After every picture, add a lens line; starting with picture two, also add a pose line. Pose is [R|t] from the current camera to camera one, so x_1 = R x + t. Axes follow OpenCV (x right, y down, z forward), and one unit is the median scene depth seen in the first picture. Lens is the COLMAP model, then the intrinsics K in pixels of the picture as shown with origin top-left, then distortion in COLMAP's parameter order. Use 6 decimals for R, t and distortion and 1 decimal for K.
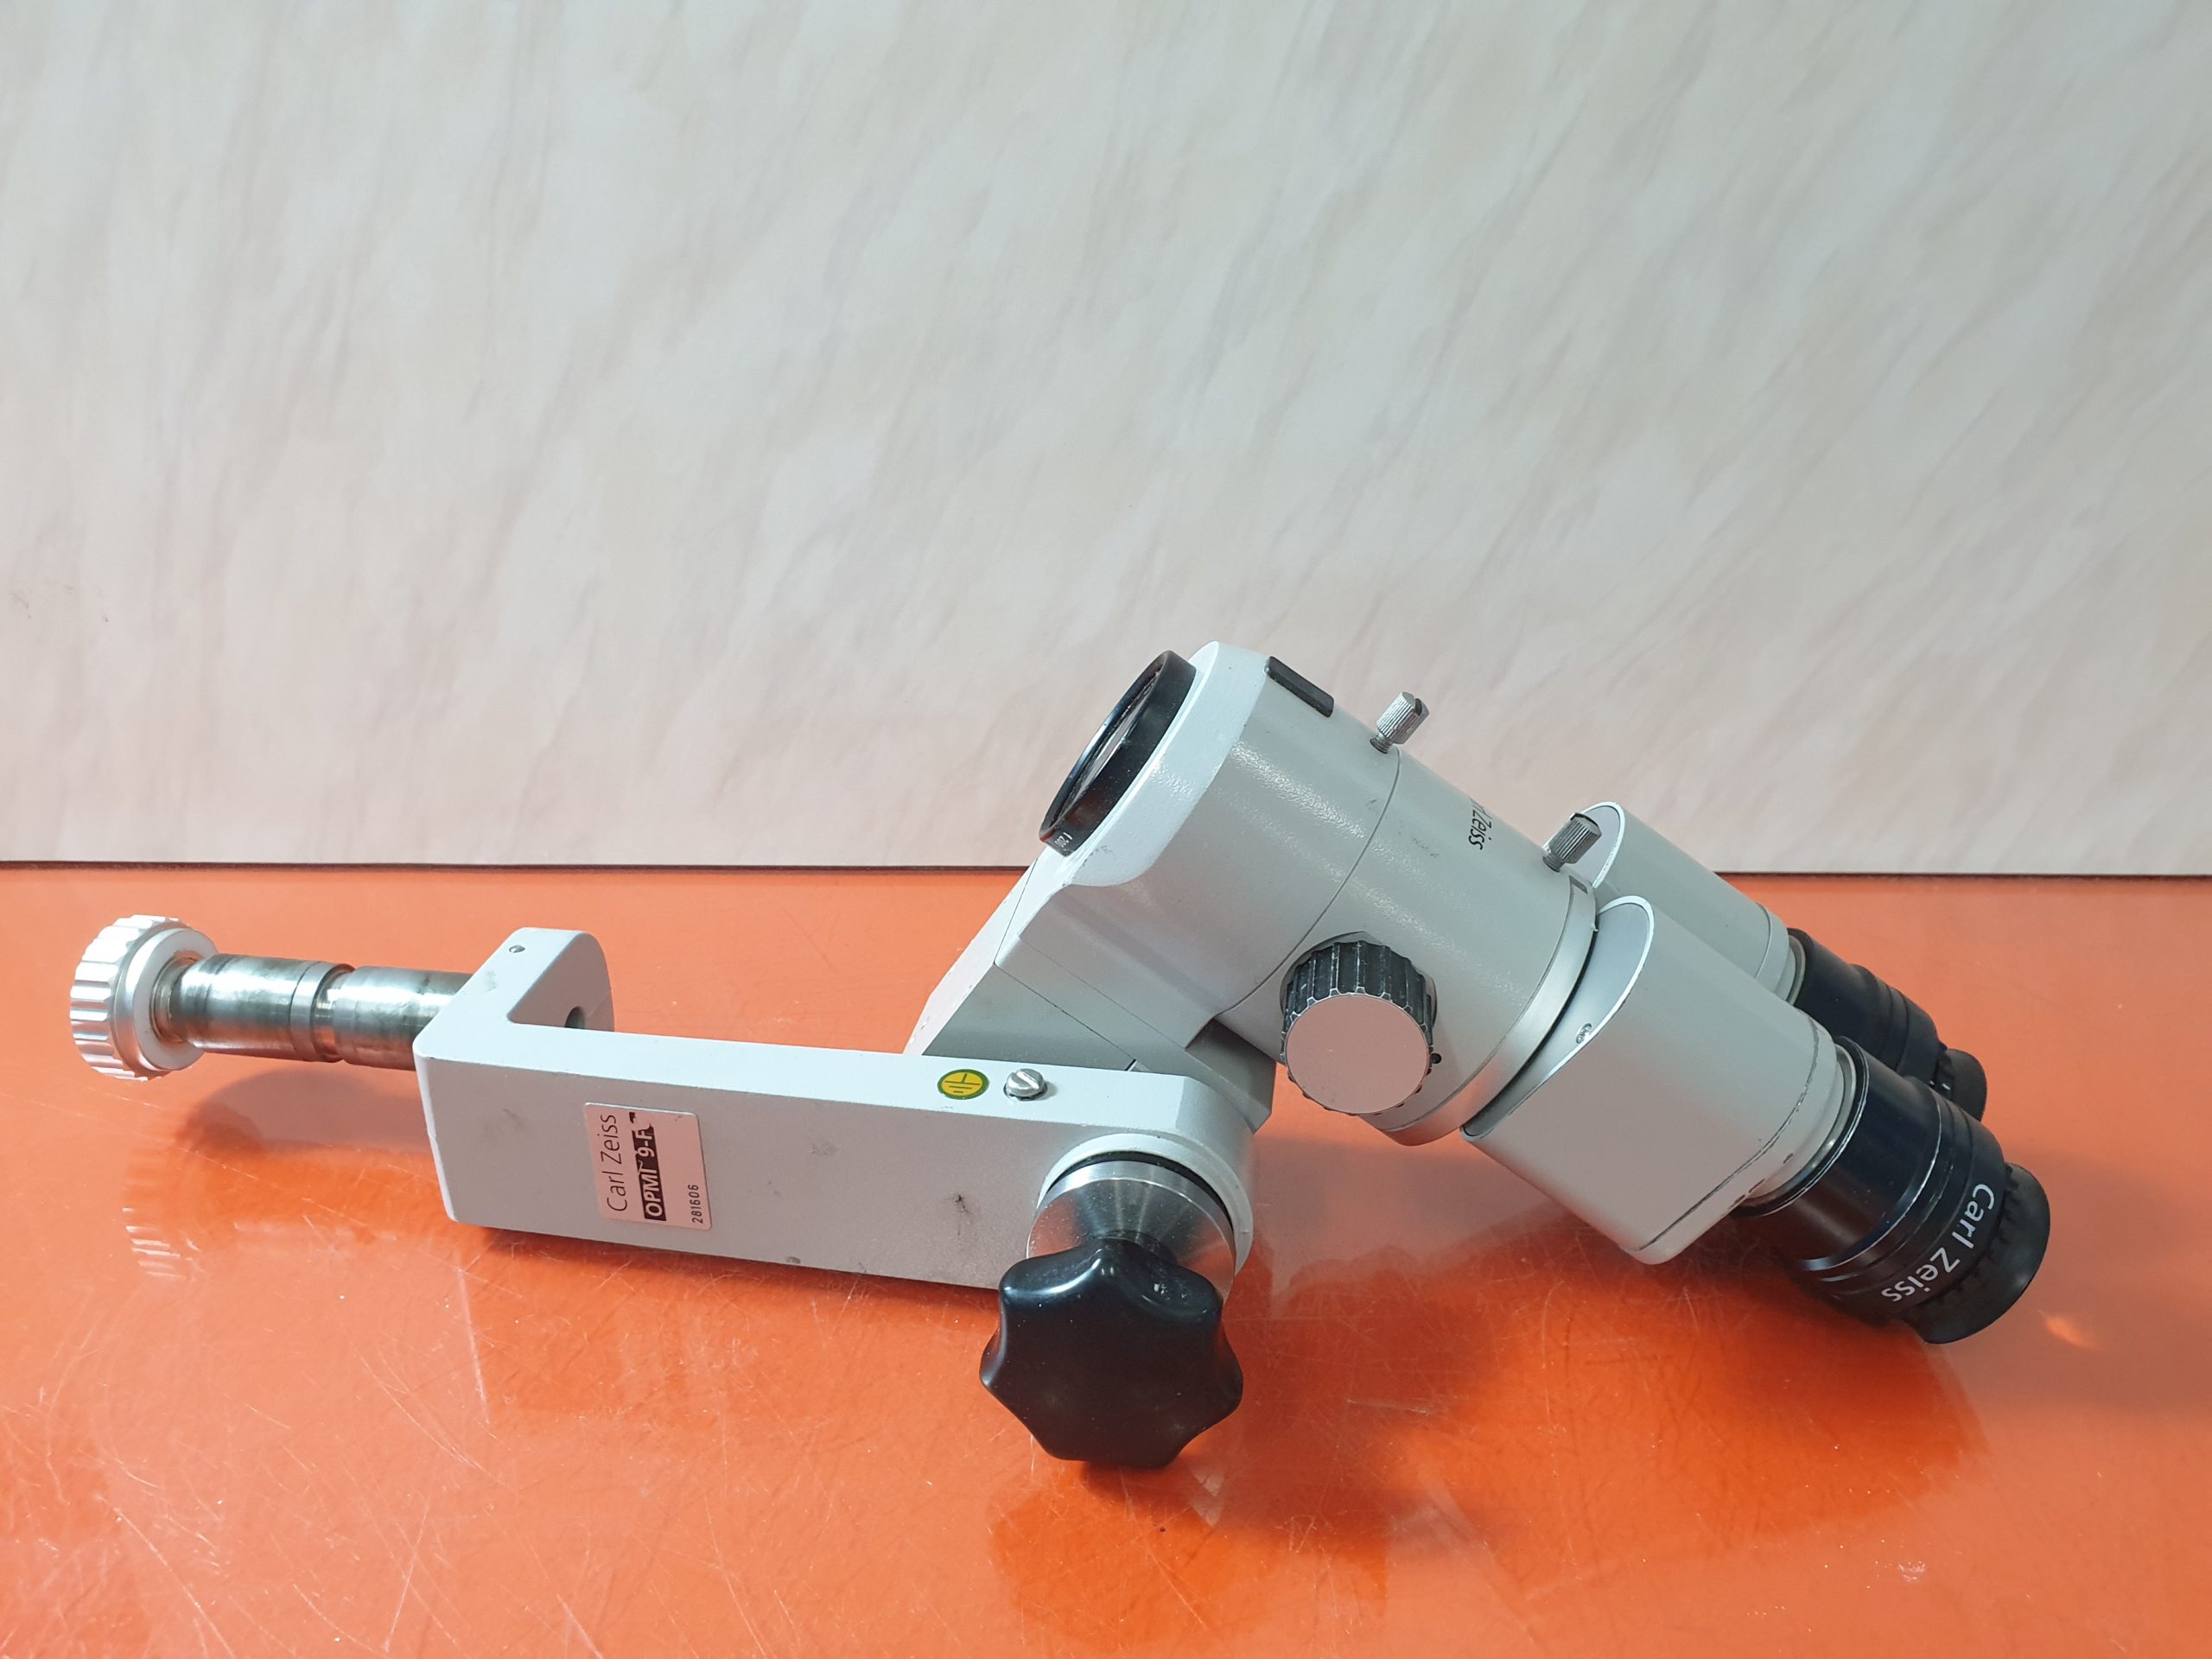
lens RADIAL K [[1694.4, 0, 1106.0], [0, 1694.4, 829.5], [0, 0, 1]] dist [0.007910, 0.006630]
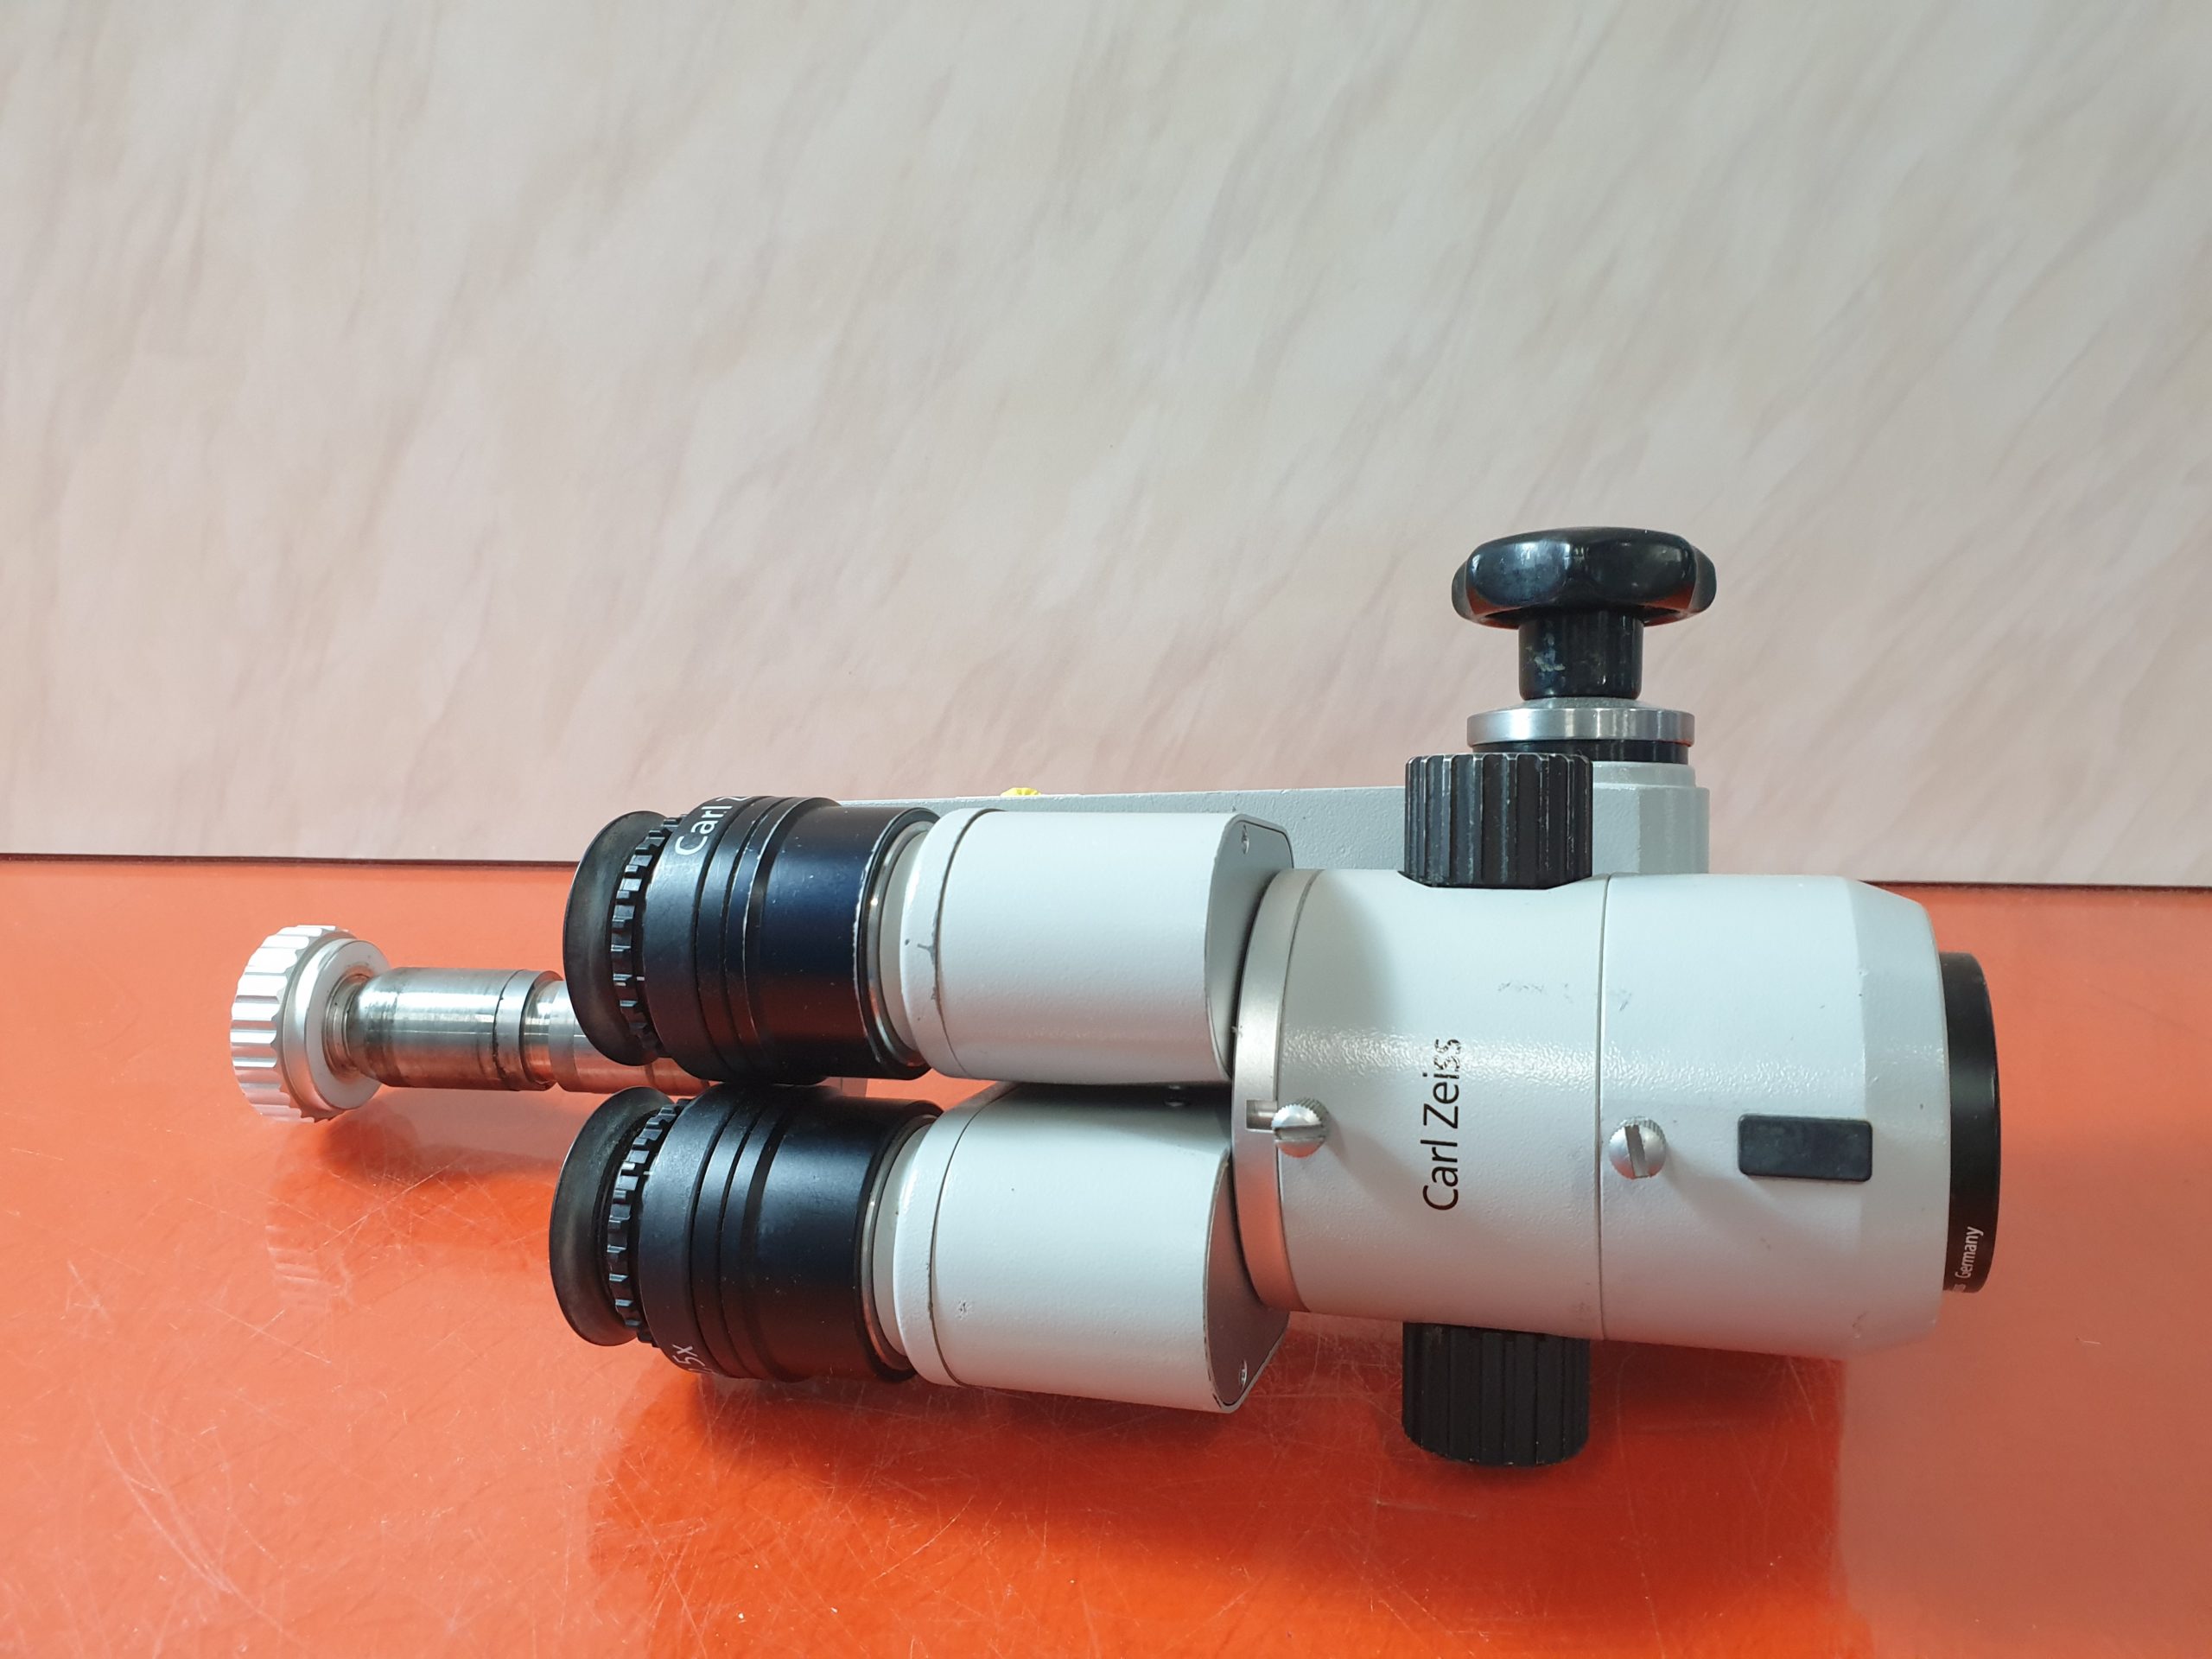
lens RADIAL K [[1703.9, 0, 1120.1], [0, 1703.9, 828.4], [0, 0, 1]] dist [-0.043473, 0.100271]
pose [[0.999764, 0.010117, 0.019206, 0.004284], [-0.009355, 0.999183, -0.039320, 0.039595], [-0.019588, 0.039131, 0.999042, 0.141214]]
